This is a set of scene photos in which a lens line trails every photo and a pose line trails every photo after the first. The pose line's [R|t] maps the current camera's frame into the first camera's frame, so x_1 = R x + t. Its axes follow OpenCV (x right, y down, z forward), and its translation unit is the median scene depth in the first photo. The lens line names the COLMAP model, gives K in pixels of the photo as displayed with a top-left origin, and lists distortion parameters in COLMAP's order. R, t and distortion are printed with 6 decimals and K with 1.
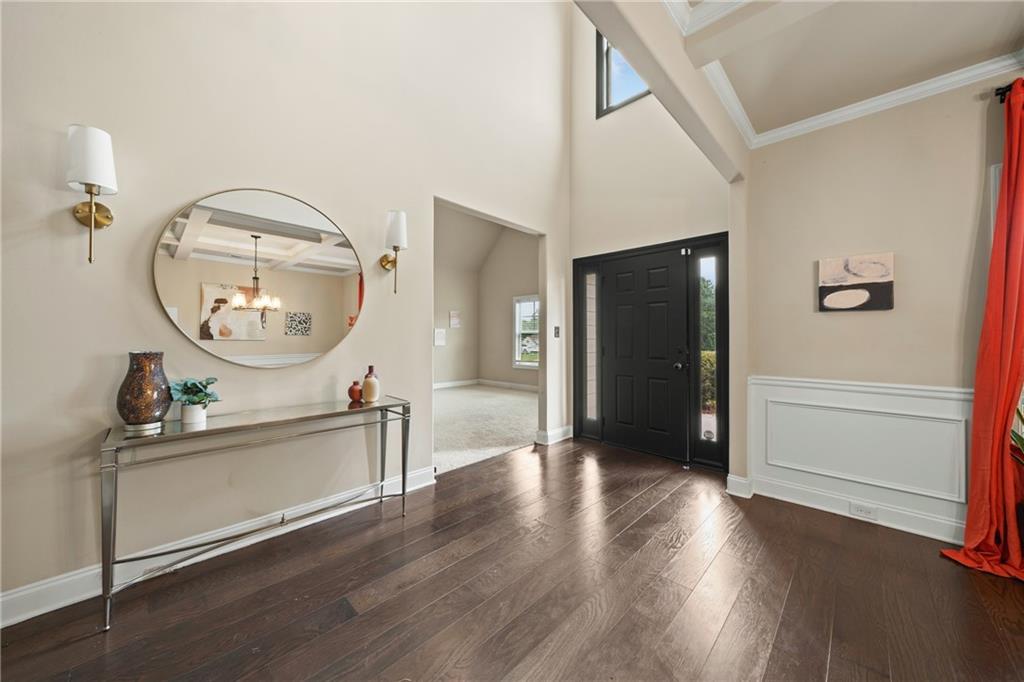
lens RADIAL K [[355.2, 0, 510.7], [0, 355.2, 337.0], [0, 0, 1]] dist [-0.000905, -0.000023]
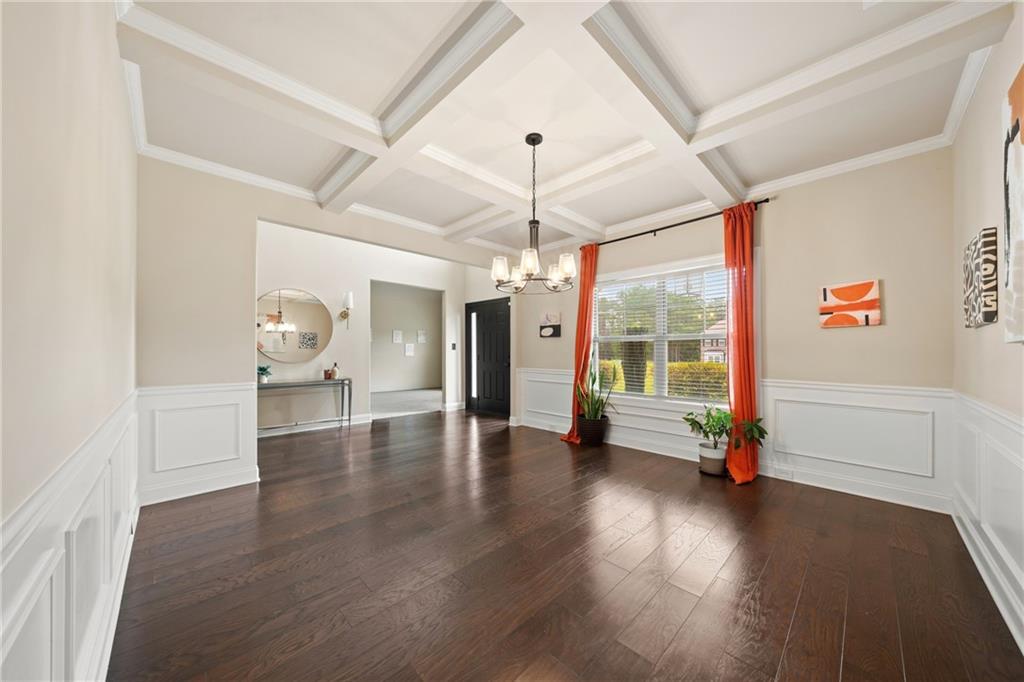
lens RADIAL K [[355.2, 0, 510.6], [0, 355.2, 346.6], [0, 0, 1]] dist [-0.000905, -0.000023]
pose [[0.999559, -0.002548, -0.029589, 0.455048], [0.002273, 0.999954, -0.009333, 0.002748], [0.029611, 0.009262, 0.999519, -0.704650]]
